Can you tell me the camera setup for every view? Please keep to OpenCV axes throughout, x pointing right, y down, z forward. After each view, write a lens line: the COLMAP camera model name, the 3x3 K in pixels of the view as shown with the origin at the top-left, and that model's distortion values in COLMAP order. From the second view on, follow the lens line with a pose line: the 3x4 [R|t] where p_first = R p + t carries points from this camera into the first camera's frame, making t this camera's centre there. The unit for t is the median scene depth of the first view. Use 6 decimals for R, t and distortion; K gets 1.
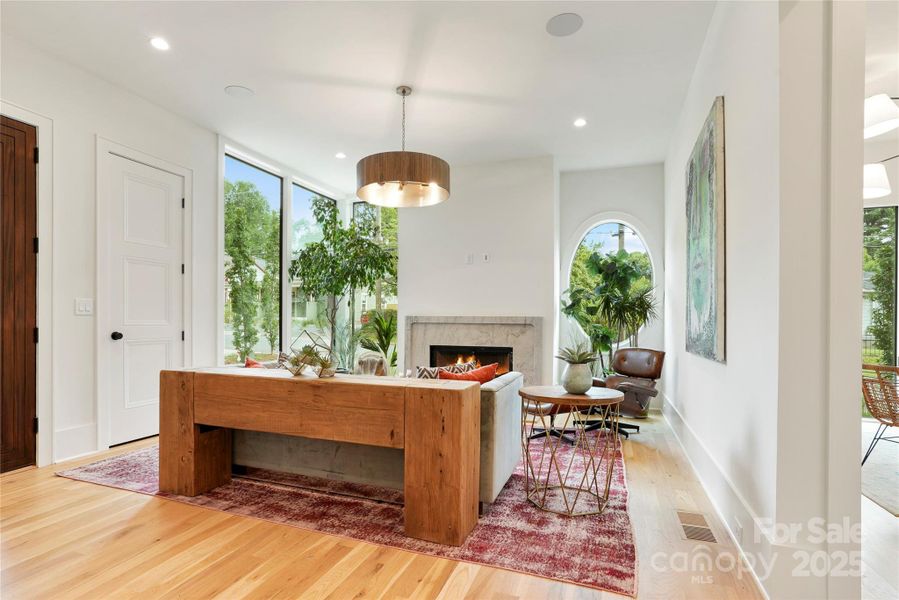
lens RADIAL K [[467.1, 0, 443.6], [0, 467.1, 325.8], [0, 0, 1]] dist [-0.021750, 0.008534]
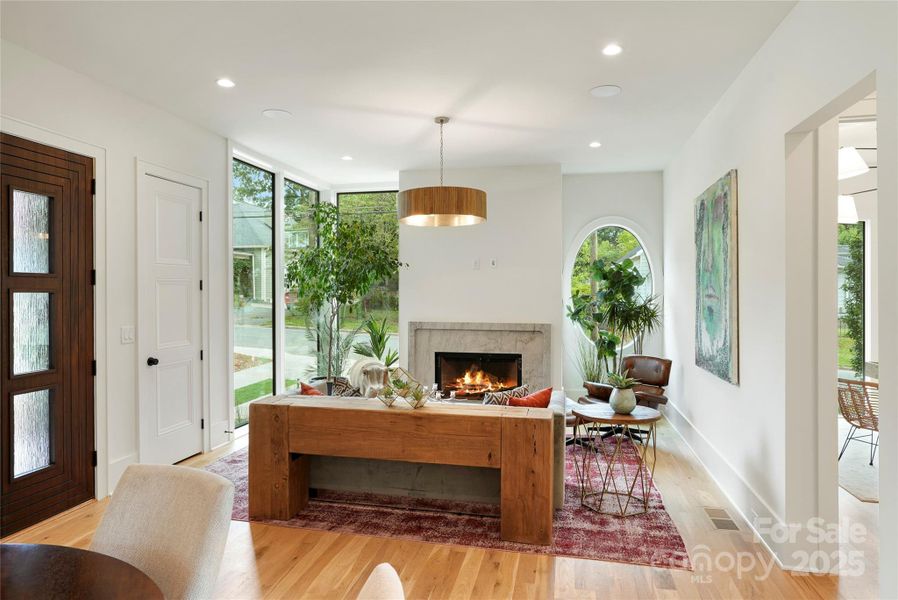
lens RADIAL K [[571.7, 0, 449.2], [0, 571.7, 293.7], [0, 0, 1]] dist [-0.005027, -0.015934]
pose [[0.990303, -0.004158, 0.138861, -0.295078], [0.005179, 0.999962, -0.006989, -0.127088], [-0.138827, 0.007640, 0.990287, -0.321366]]
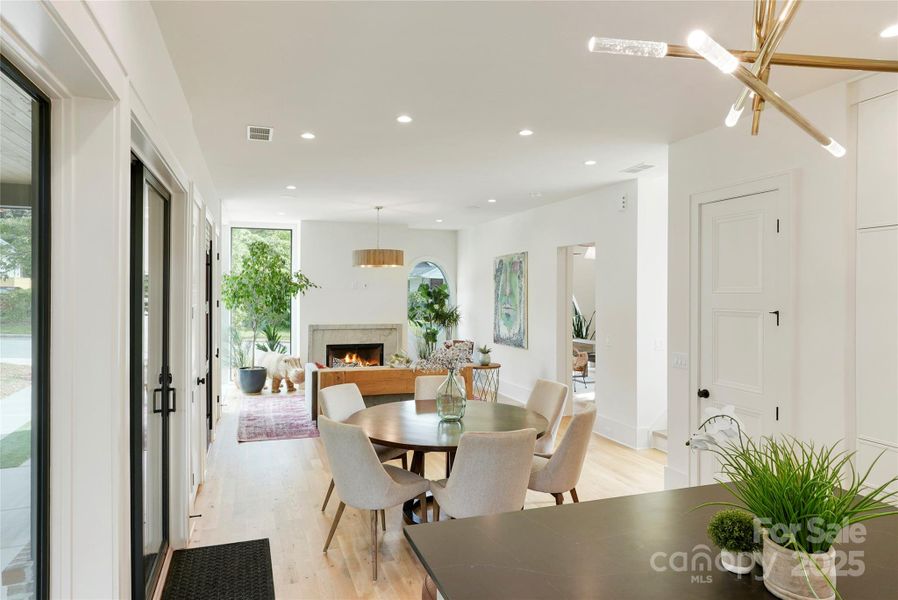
lens RADIAL K [[571.7, 0, 450.1], [0, 571.7, 296.5], [0, 0, 1]] dist [-0.005027, -0.015934]
pose [[0.770174, -0.007035, 0.637795, -1.536832], [0.005484, 0.999975, 0.004408, -0.200787], [-0.637810, 0.000103, 0.770194, -1.061861]]
